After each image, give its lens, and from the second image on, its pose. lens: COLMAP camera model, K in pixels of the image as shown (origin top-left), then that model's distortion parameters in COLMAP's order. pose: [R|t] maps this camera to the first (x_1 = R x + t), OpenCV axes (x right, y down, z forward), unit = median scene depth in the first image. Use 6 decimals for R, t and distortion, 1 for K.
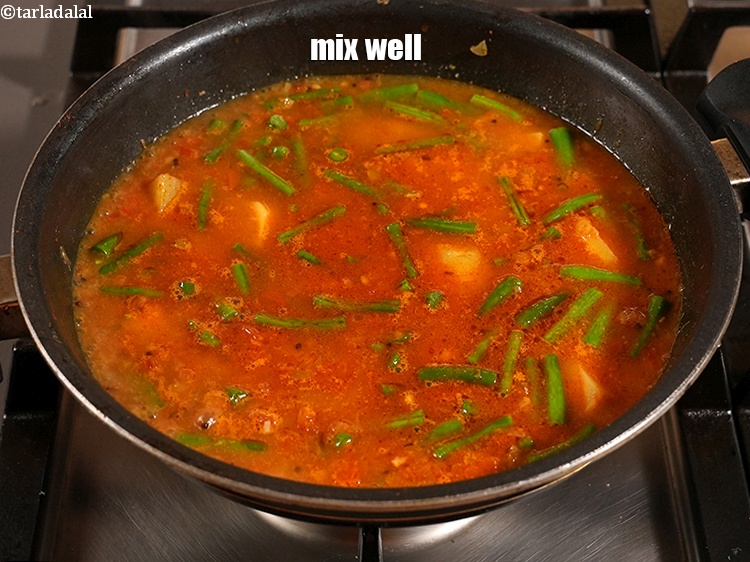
lens RADIAL K [[1353.2, 0, 389.6], [0, 1353.2, 282.8], [0, 0, 1]] dist [-0.003427, 0.053708]
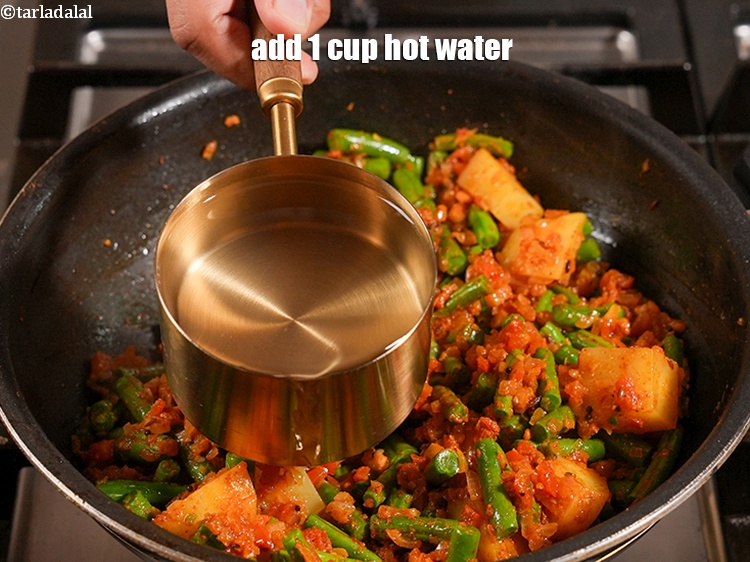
lens RADIAL K [[1717.0, 0, 375.0], [0, 1717.0, 281.0], [0, 0, 1]] dist [0.783412, -7.995571]
pose [[0.999972, -0.004145, -0.006181, -0.002263], [0.003664, 0.997112, -0.075858, 0.033640], [0.006477, 0.075833, 0.997100, -0.175623]]
